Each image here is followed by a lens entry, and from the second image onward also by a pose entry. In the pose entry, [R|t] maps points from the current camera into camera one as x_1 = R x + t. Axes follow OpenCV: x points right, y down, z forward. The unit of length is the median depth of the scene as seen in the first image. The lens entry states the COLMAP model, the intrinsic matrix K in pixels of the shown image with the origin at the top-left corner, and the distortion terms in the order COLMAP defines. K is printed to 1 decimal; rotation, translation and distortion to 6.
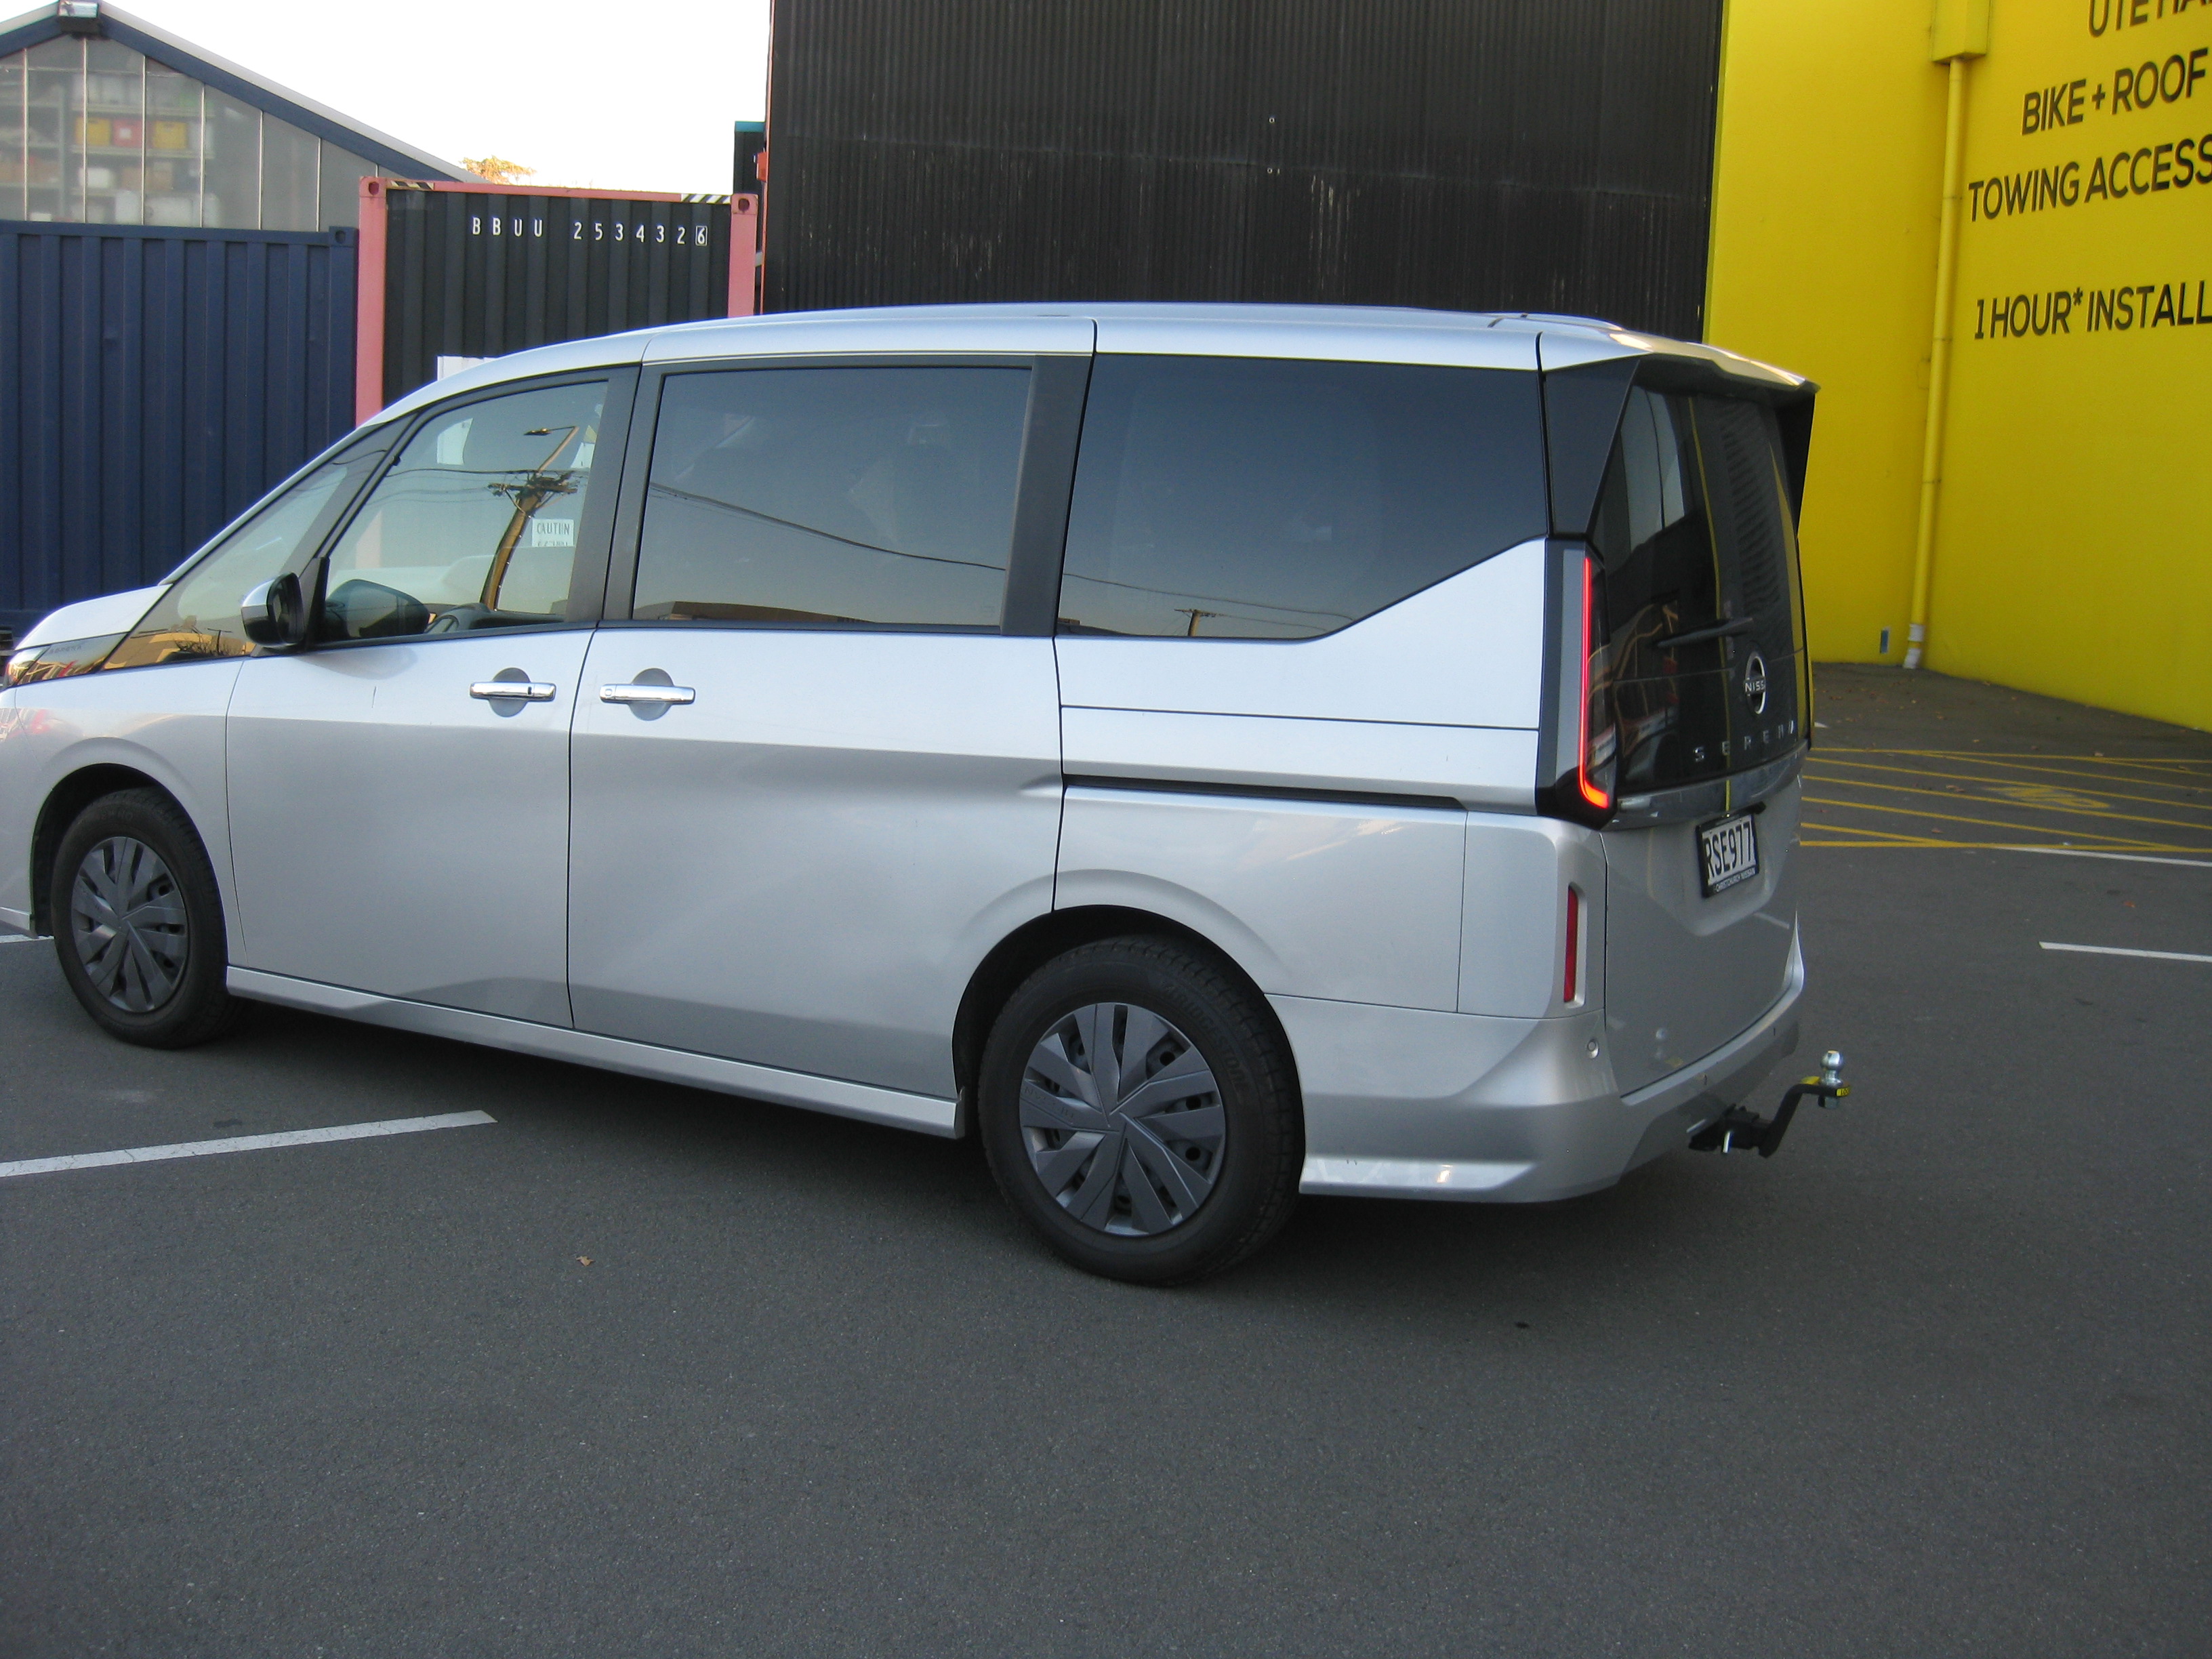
lens RADIAL K [[2442.3, 0, 1132.9], [0, 2442.3, 823.7], [0, 0, 1]] dist [-0.178819, 0.153549]
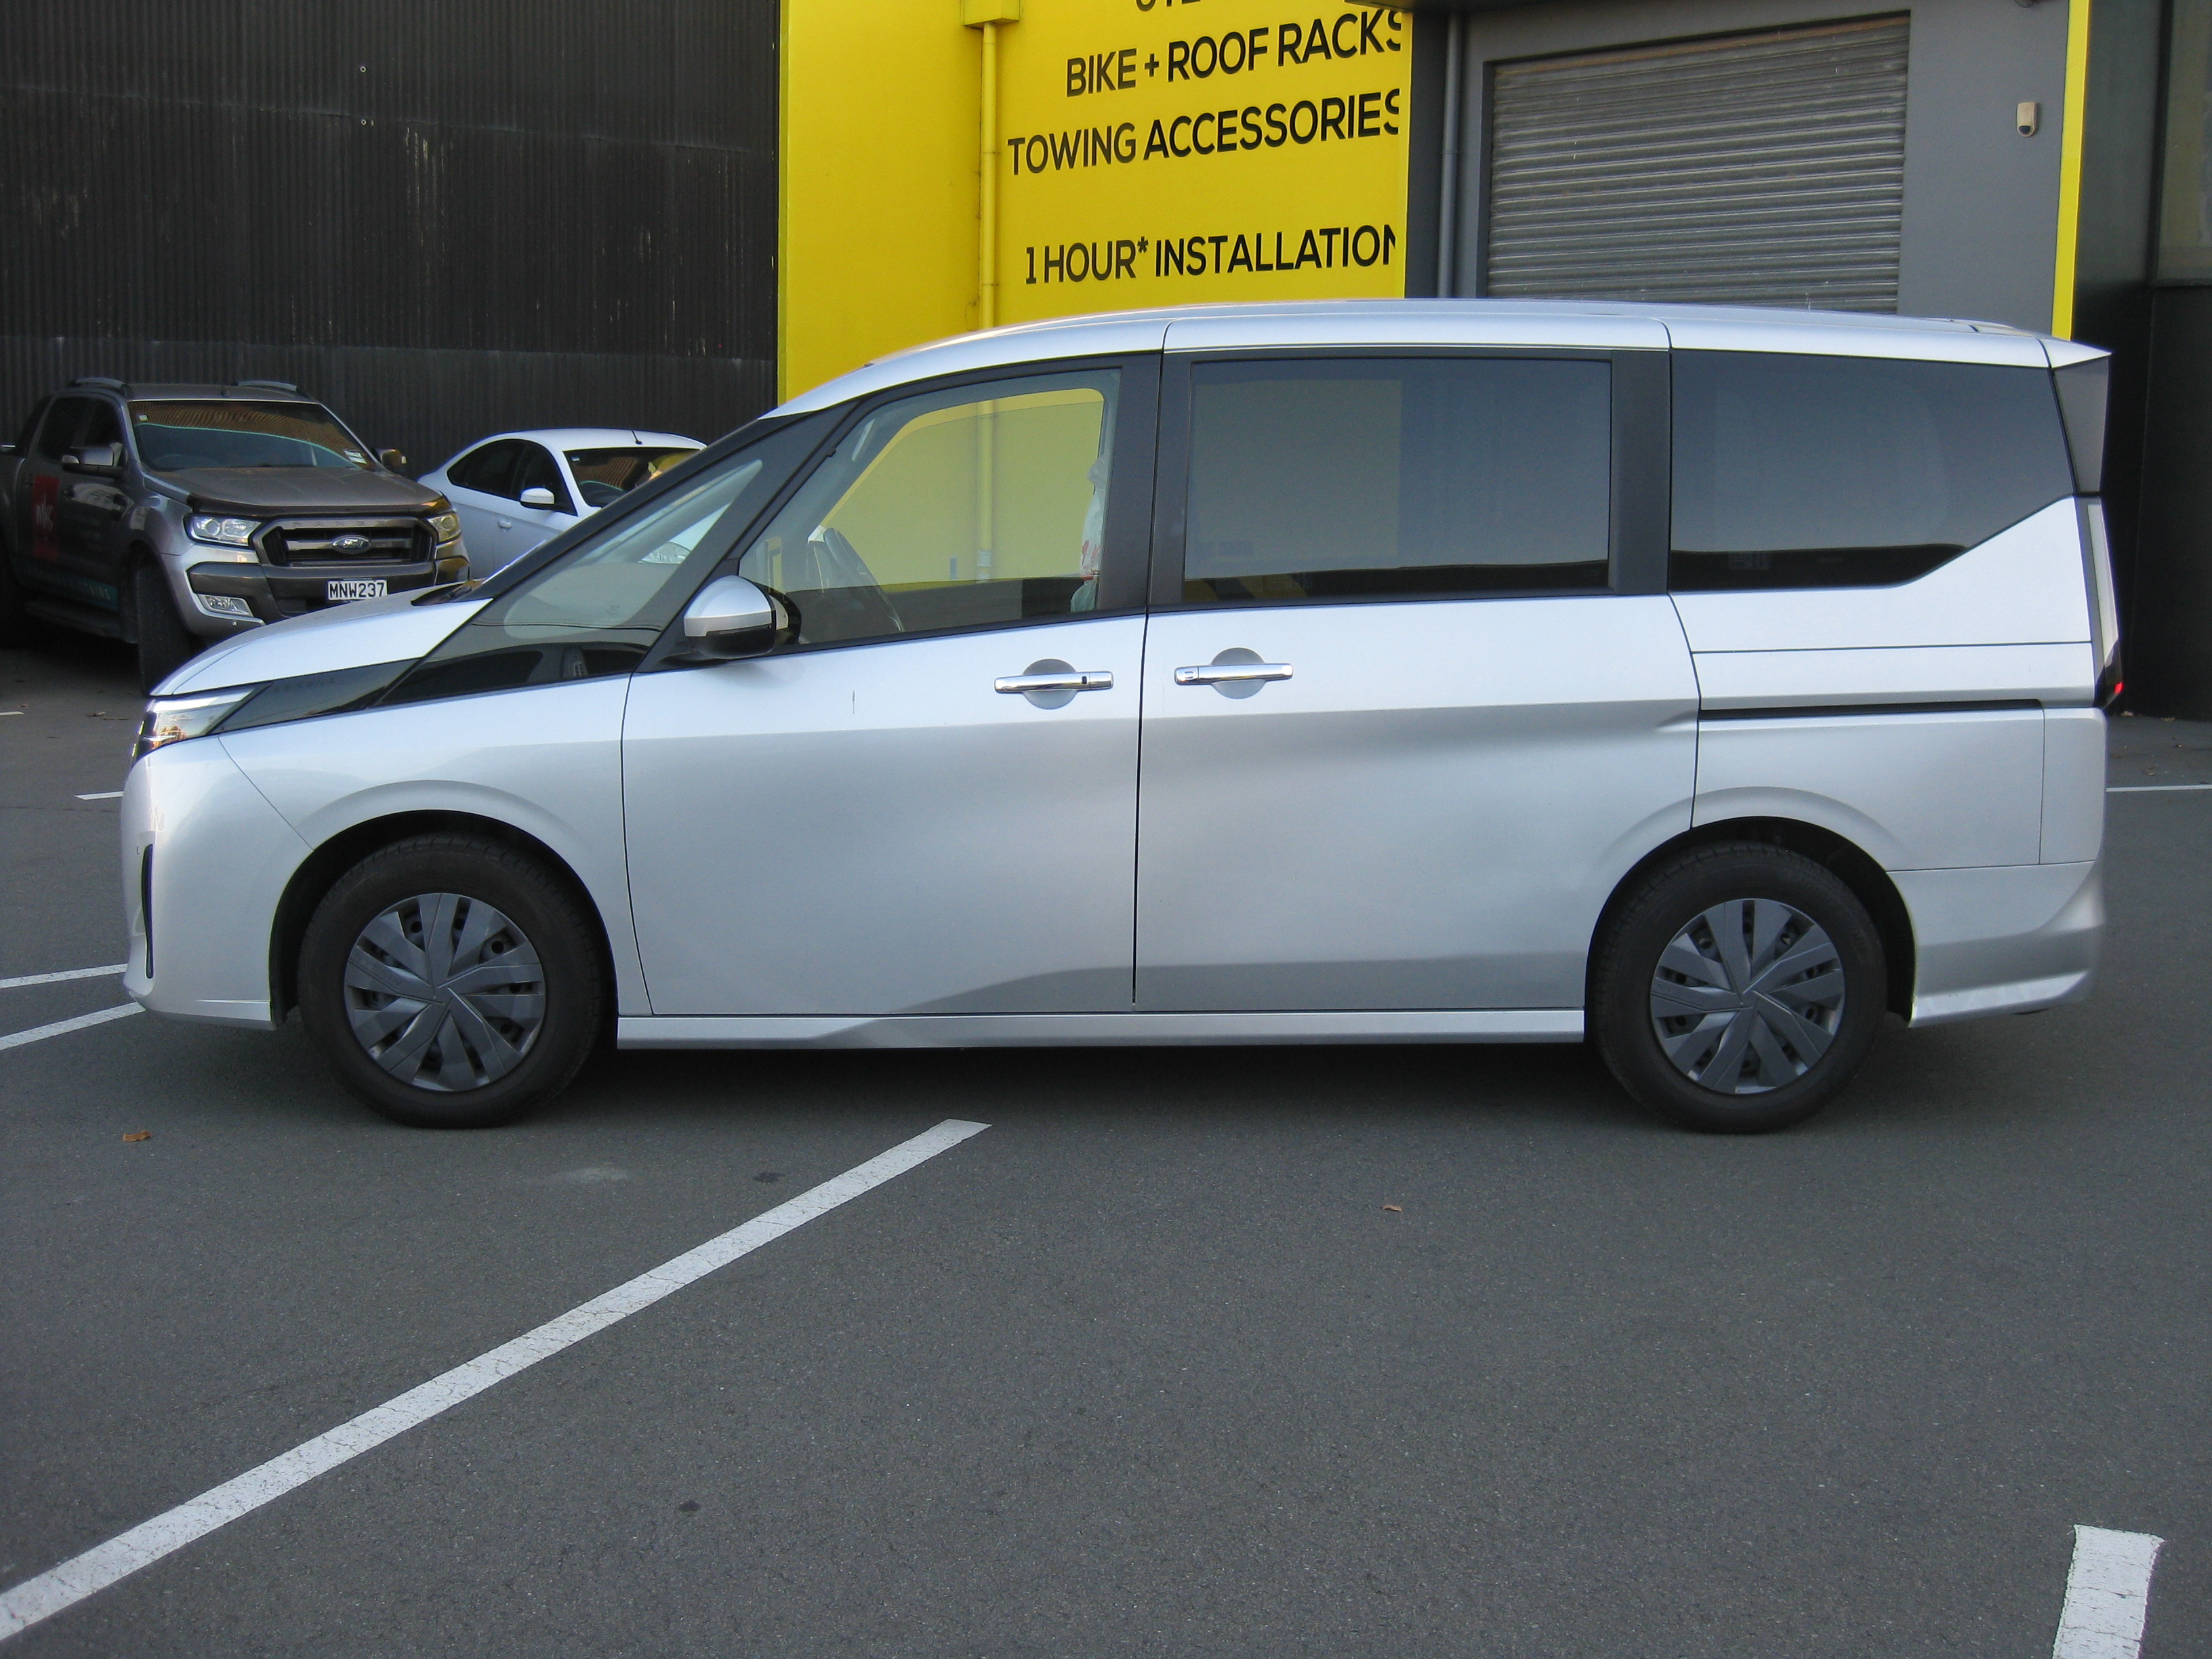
lens RADIAL K [[2442.3, 0, 1132.9], [0, 2442.3, 823.7], [0, 0, 1]] dist [-0.178819, 0.153549]
pose [[0.850142, -0.110684, 0.514790, -0.229507], [0.097776, 0.993838, 0.052213, -0.014210], [-0.517397, 0.005946, 0.855725, 0.039524]]
